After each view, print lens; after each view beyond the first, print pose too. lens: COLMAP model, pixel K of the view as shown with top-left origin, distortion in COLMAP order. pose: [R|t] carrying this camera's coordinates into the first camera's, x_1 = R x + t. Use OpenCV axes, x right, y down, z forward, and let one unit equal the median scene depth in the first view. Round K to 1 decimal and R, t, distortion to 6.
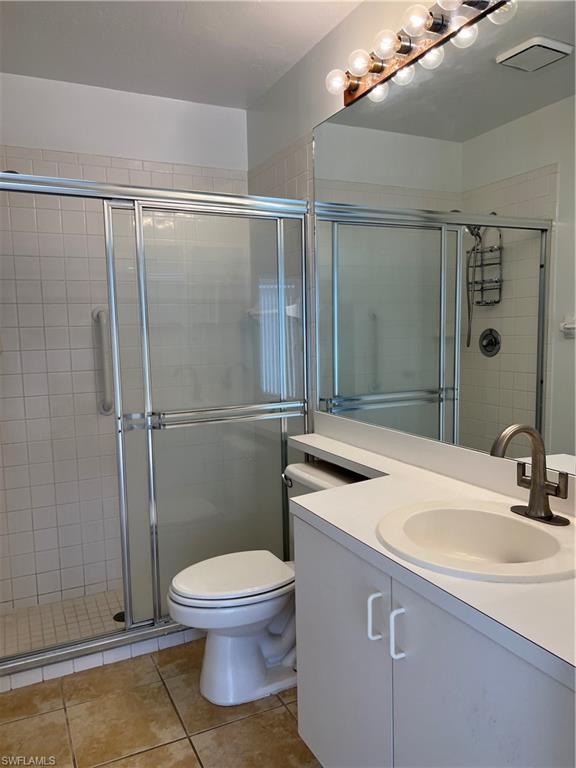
lens RADIAL K [[573.8, 0, 283.5], [0, 573.8, 387.3], [0, 0, 1]] dist [0.042058, -0.033655]
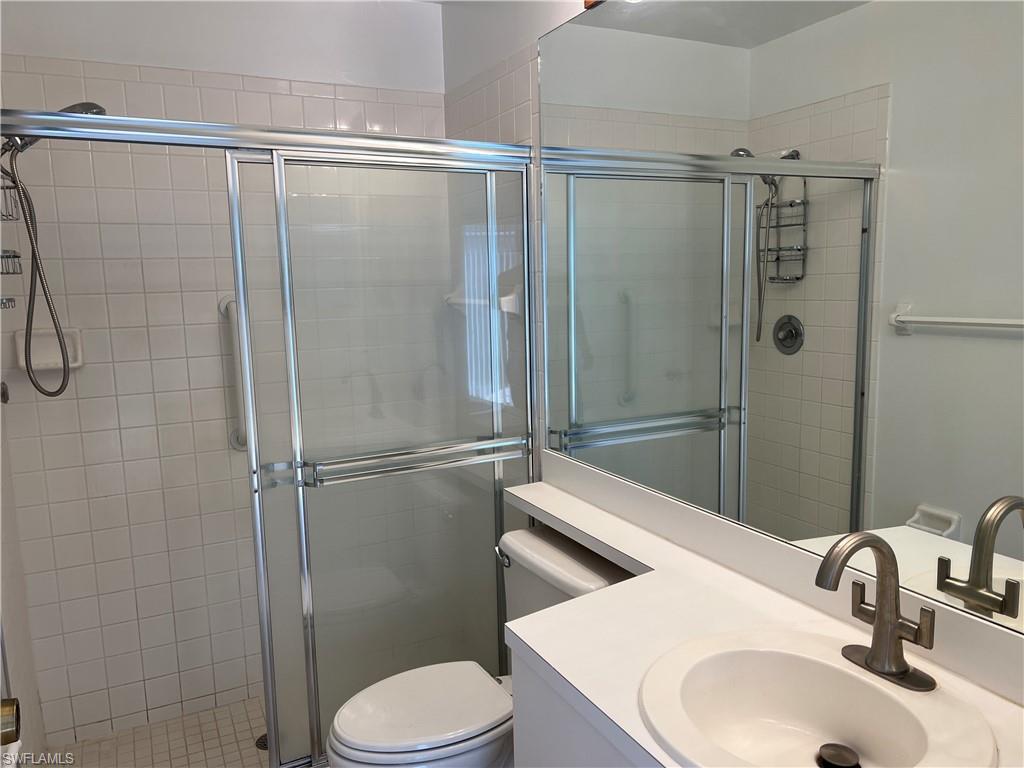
lens RADIAL K [[765.1, 0, 514.4], [0, 765.1, 377.9], [0, 0, 1]] dist [0.042058, -0.033655]
pose [[0.999811, -0.004927, 0.018832, 0.003681], [0.004372, 0.999559, 0.029364, -0.071721], [-0.018969, -0.029276, 0.999391, 0.079519]]
